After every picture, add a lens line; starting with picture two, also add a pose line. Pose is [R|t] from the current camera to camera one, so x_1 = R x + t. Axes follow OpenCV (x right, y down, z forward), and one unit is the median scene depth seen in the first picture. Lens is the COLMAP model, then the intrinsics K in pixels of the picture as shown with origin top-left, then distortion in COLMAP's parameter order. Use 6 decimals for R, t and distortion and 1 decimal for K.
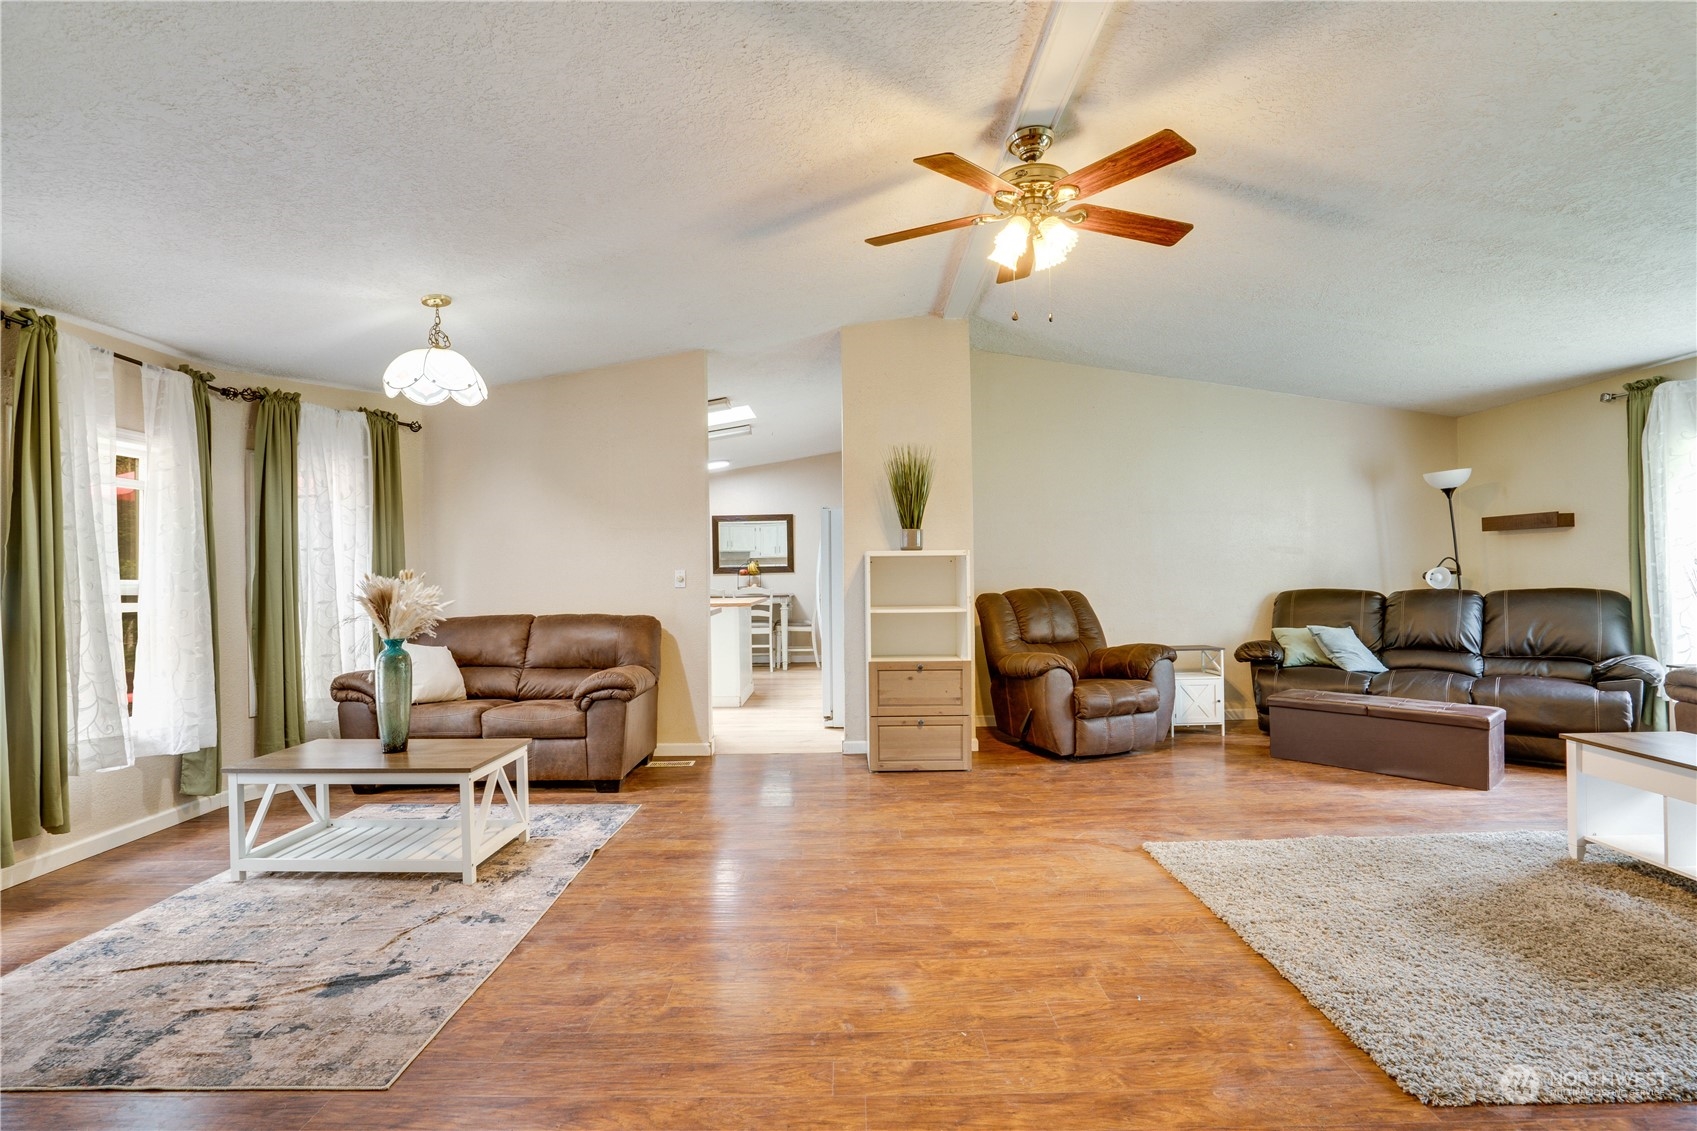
lens RADIAL K [[789.4, 0, 840.6], [0, 789.4, 570.0], [0, 0, 1]] dist [-0.064629, 0.027022]
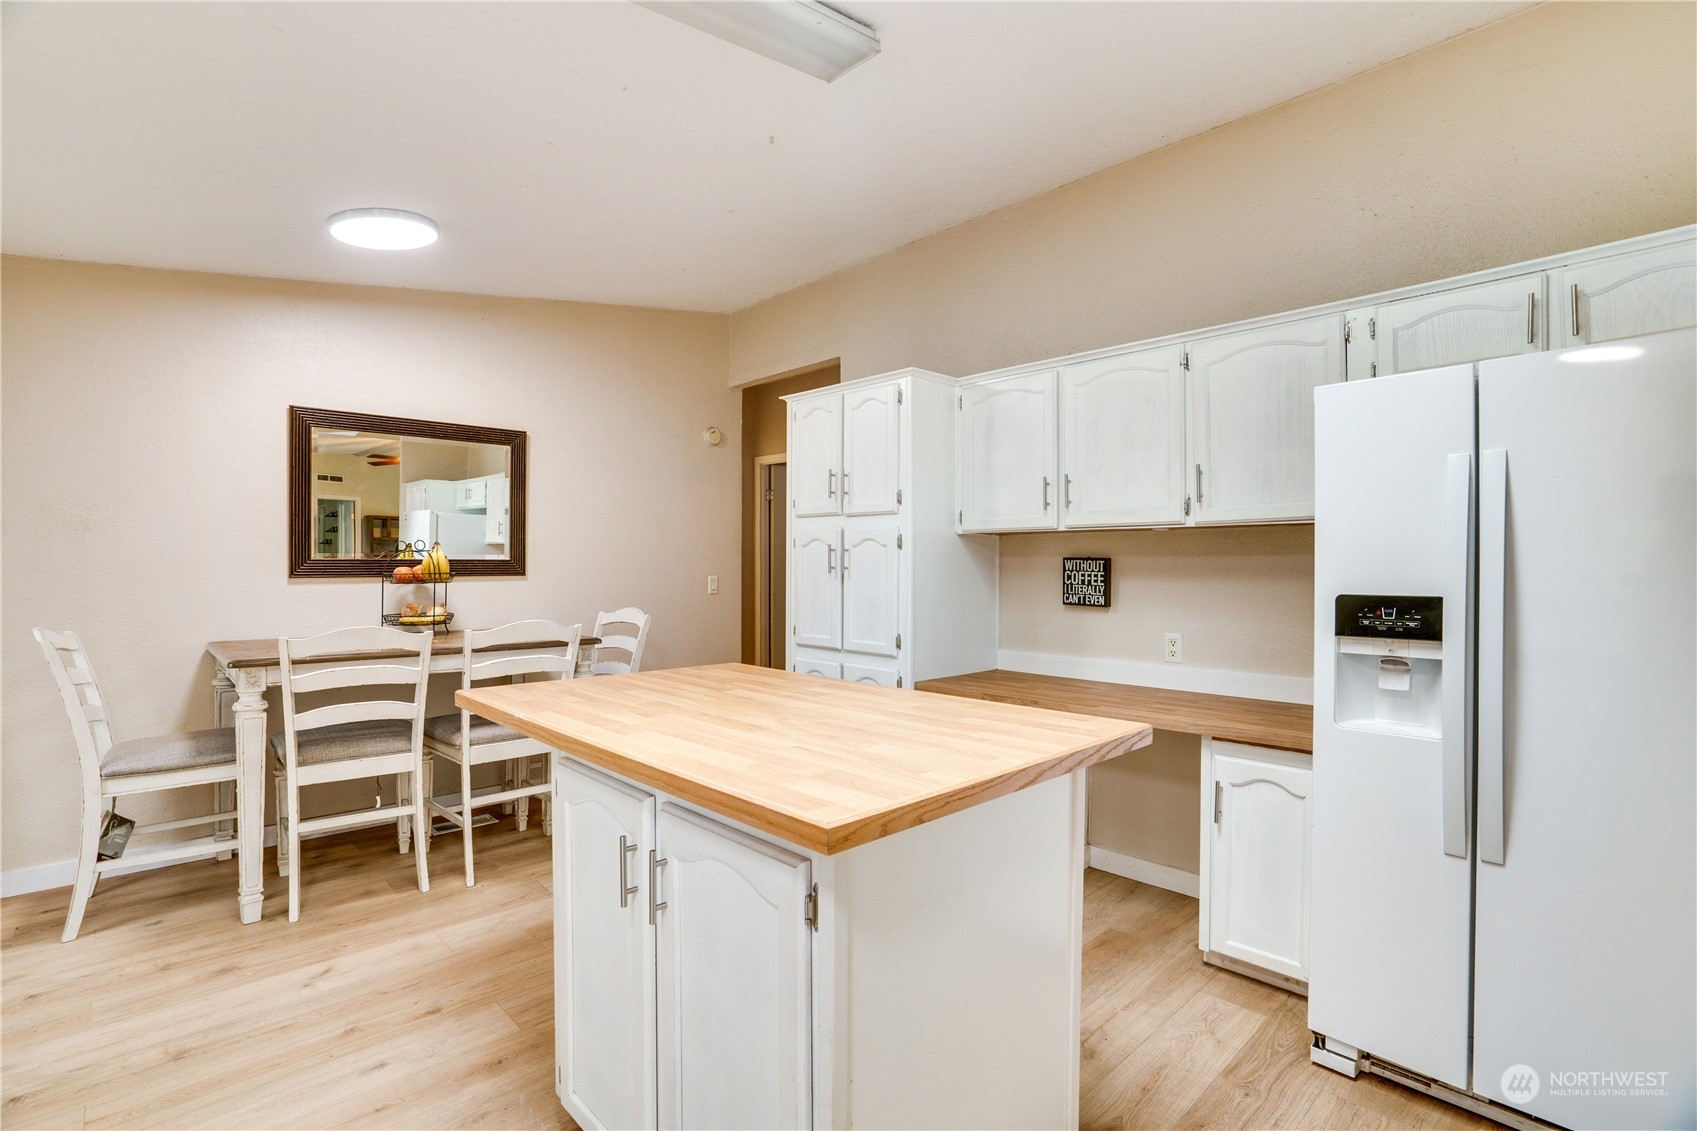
lens RADIAL K [[789.4, 0, 840.6], [0, 789.4, 570.0], [0, 0, 1]] dist [-0.064629, 0.027022]
pose [[0.717921, 0.013988, 0.695984, -0.501406], [-0.015717, 0.999869, -0.003883, -0.002199], [-0.695947, -0.008151, 0.718047, 1.370532]]
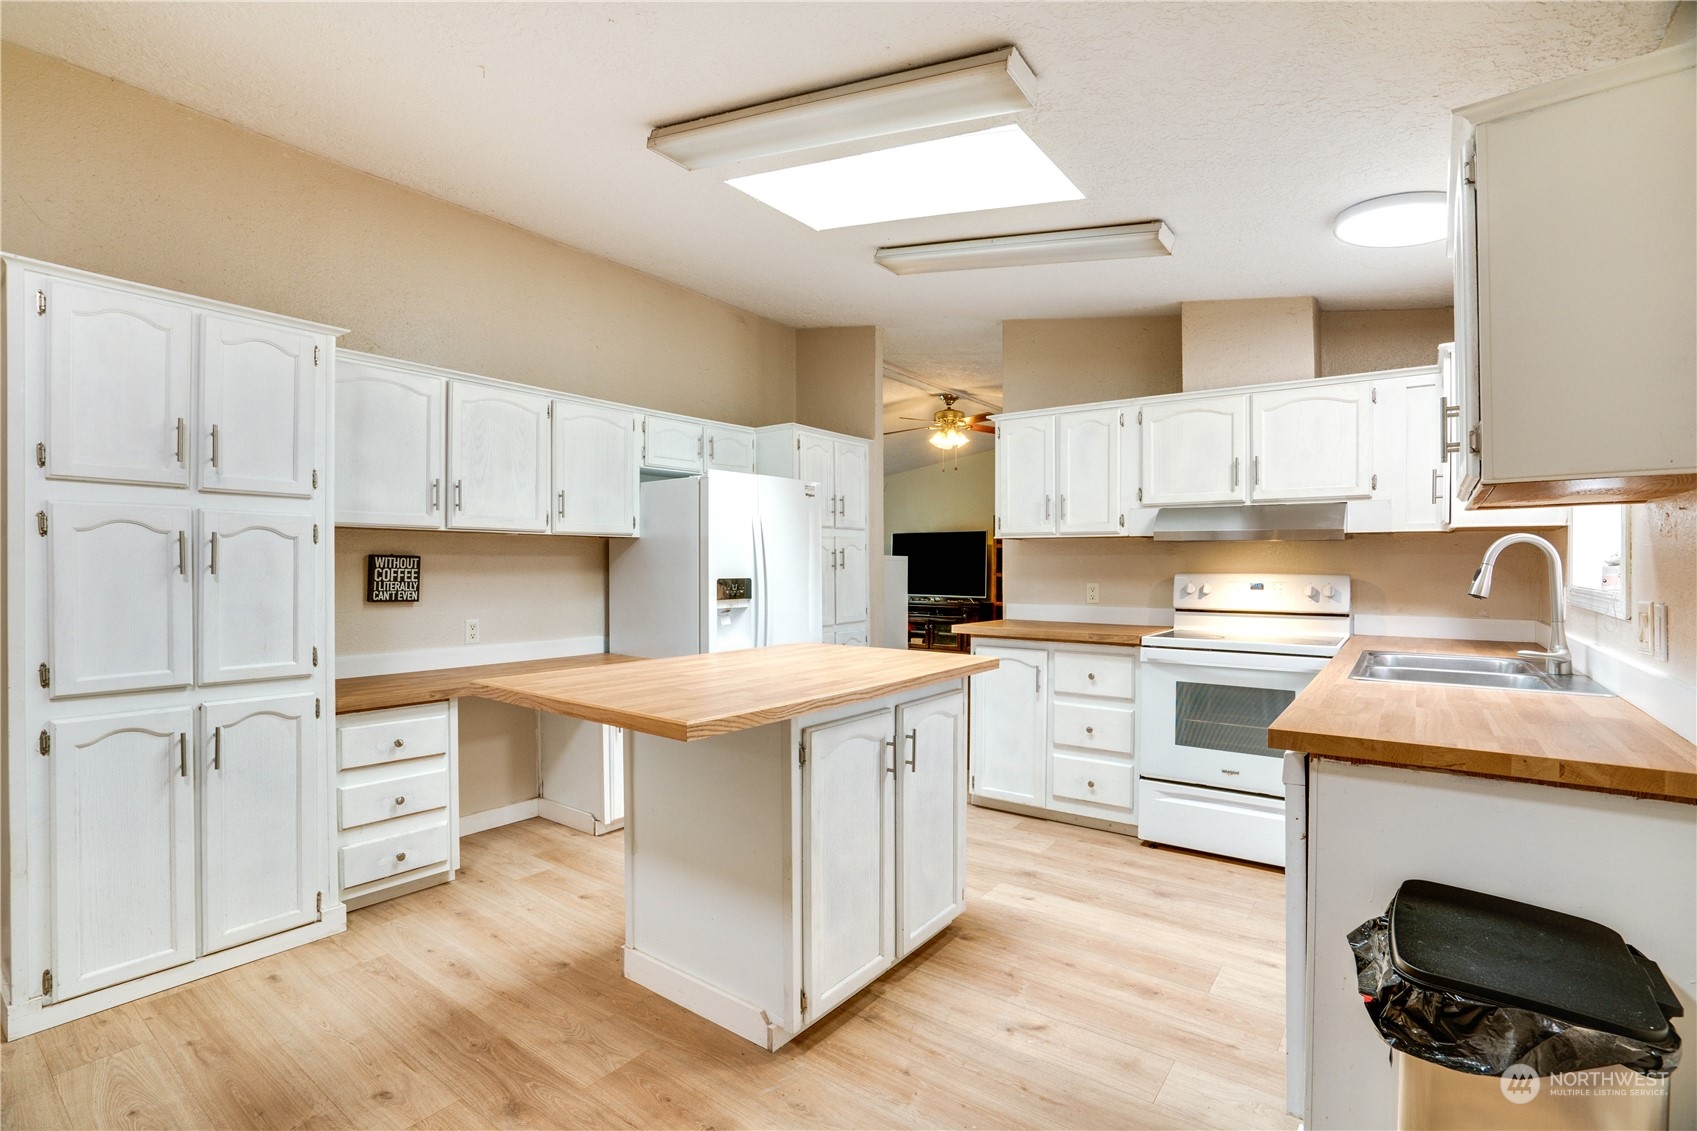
lens RADIAL K [[789.4, 0, 840.6], [0, 789.4, 570.0], [0, 0, 1]] dist [-0.064629, 0.027022]
pose [[-0.801510, 0.009632, 0.597904, -0.612370], [0.008819, 0.999952, -0.004287, 0.000969], [-0.597917, 0.001837, -0.801556, 2.052897]]
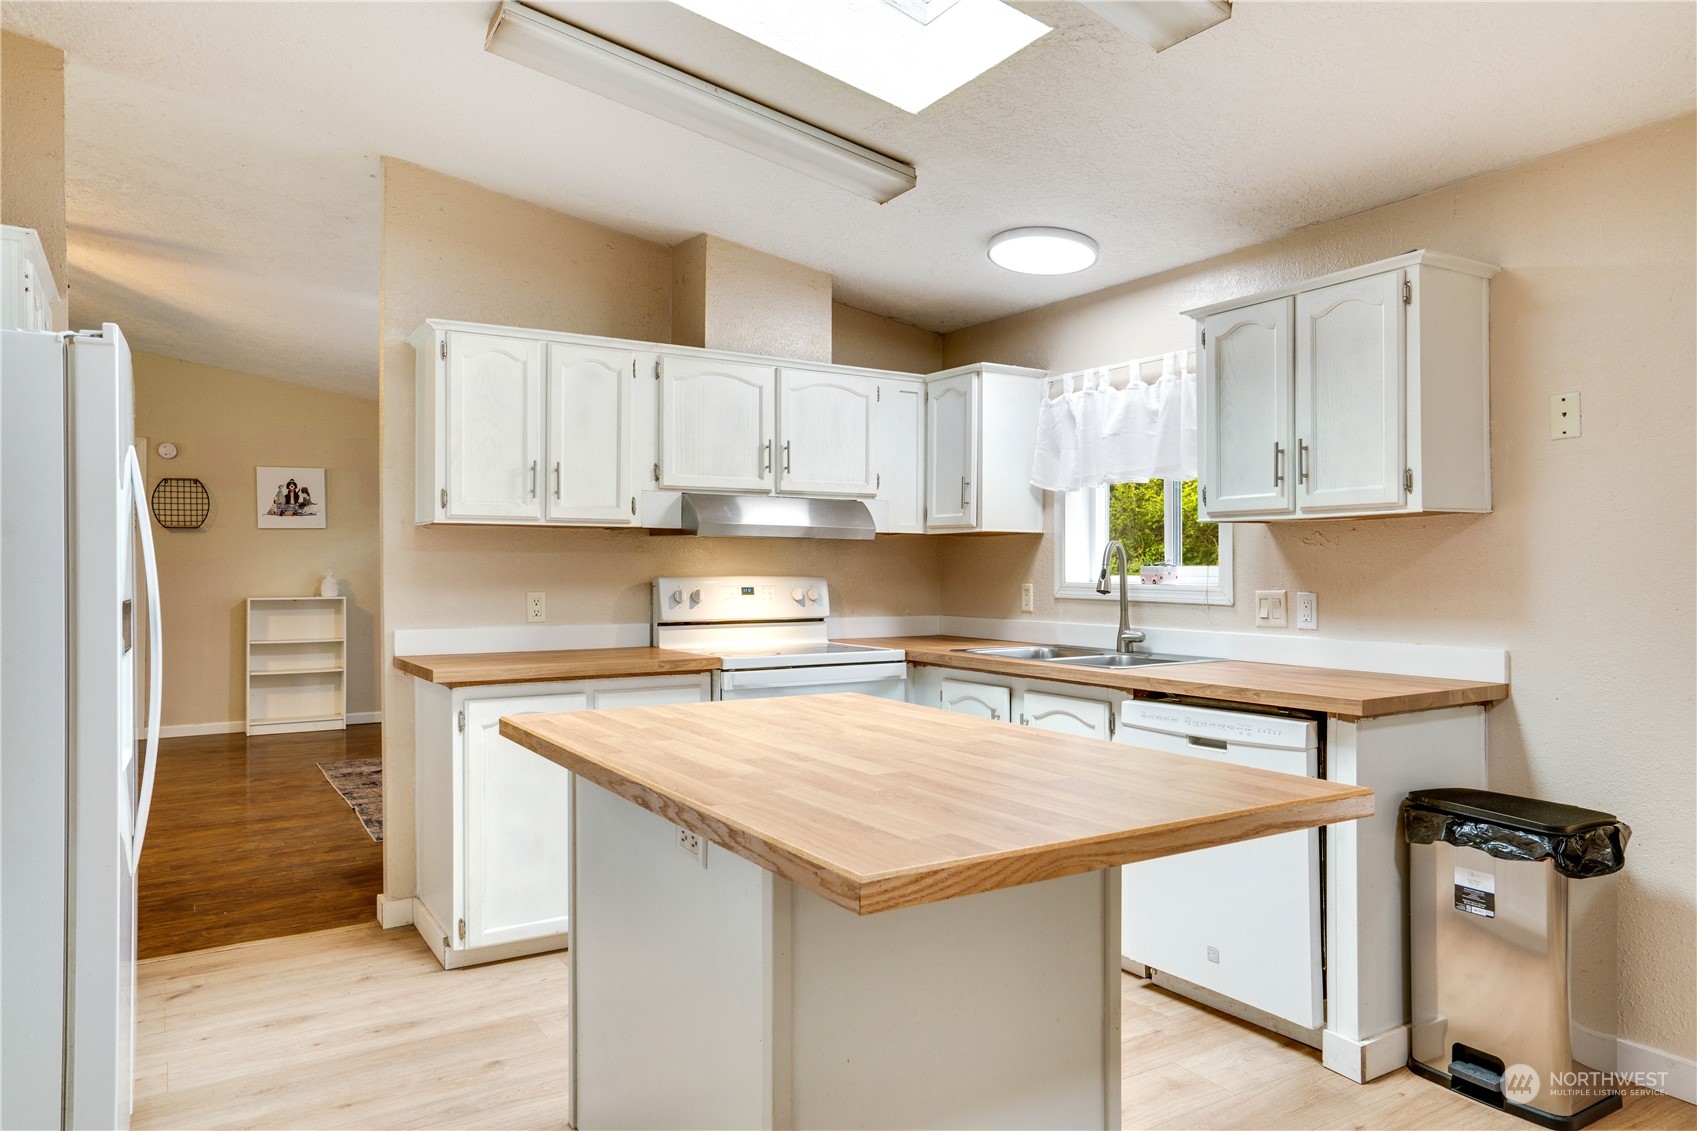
lens RADIAL K [[1106.1, 0, 848.5], [0, 1106.1, 565.5], [0, 0, 1]] dist [-0.002552, 0.000303]
pose [[-0.845784, 0.014116, -0.533339, -0.040083], [0.013860, 0.999894, 0.004485, -0.007107], [0.533345, -0.003599, -0.845890, 2.024417]]
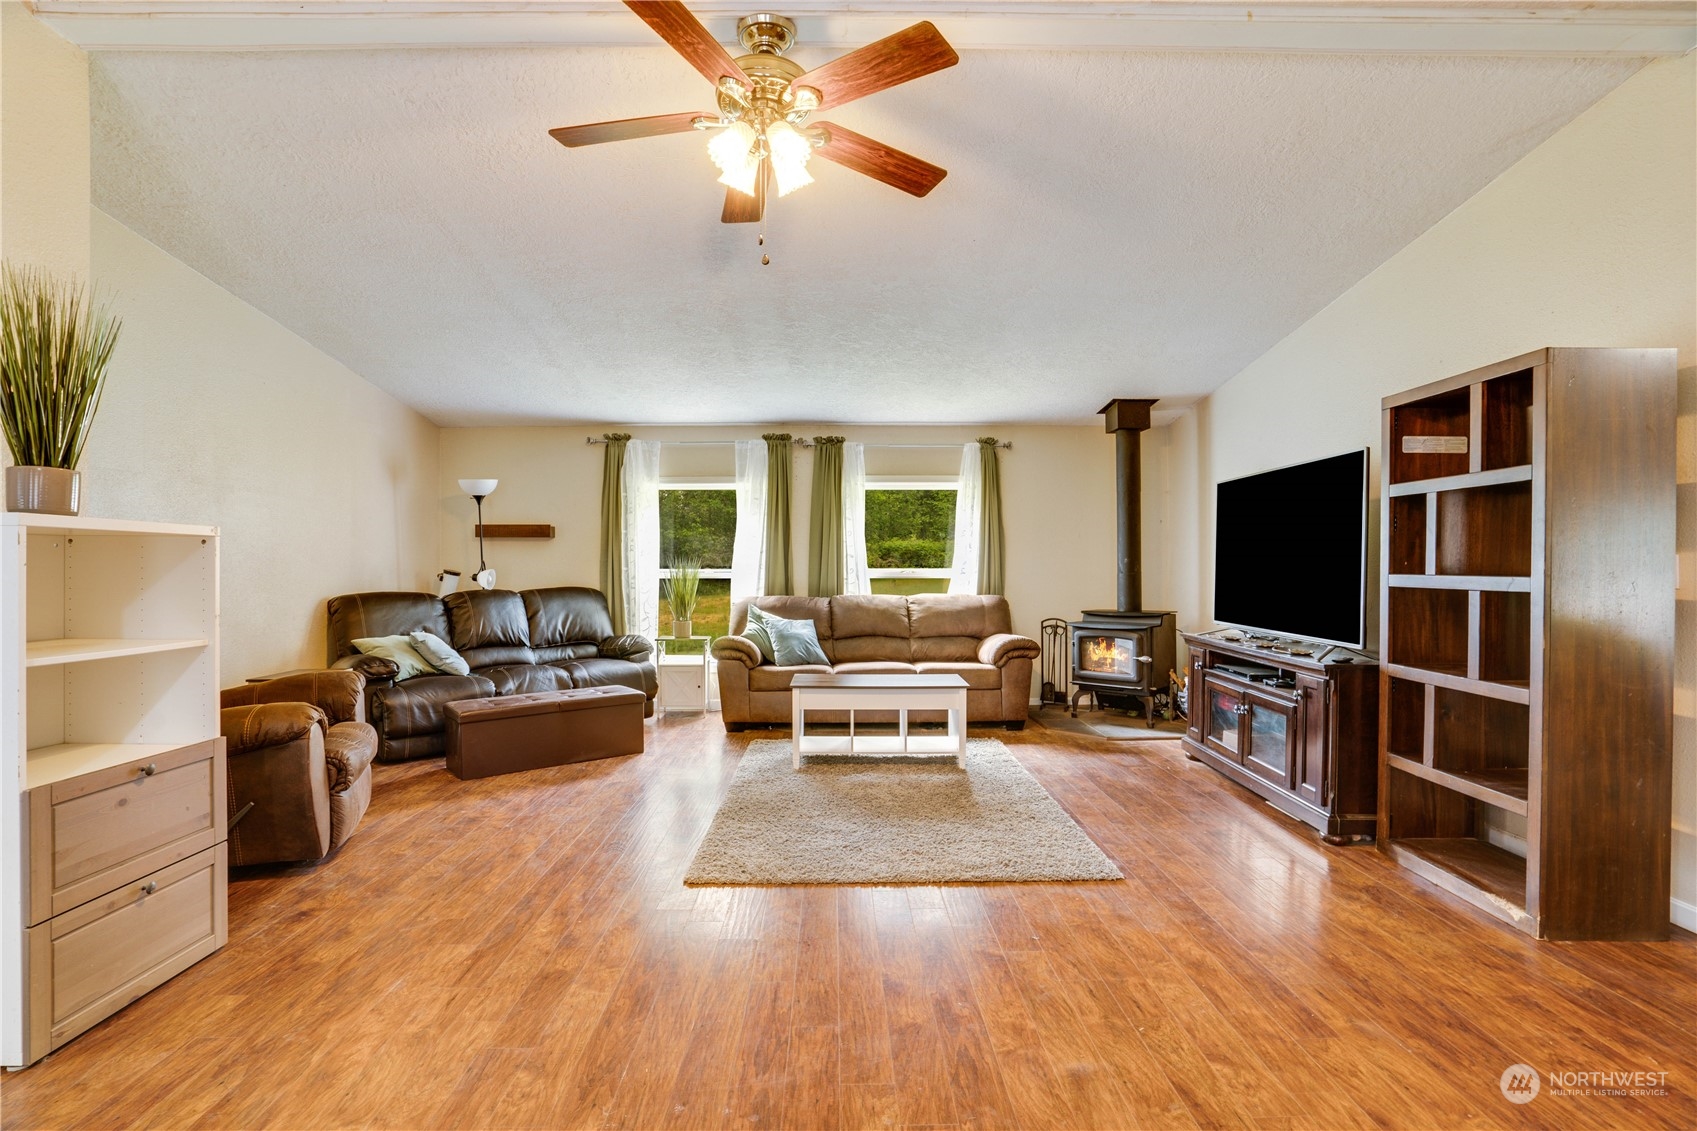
lens RADIAL K [[796.8, 0, 843.7], [0, 796.8, 570.7], [0, 0, 1]] dist [-0.070203, 0.028635]
pose [[-0.017798, 0.008815, 0.999803, -0.356501], [-0.002709, 0.999957, -0.008865, 0.007870], [-0.999838, -0.002867, -0.017773, 0.595149]]
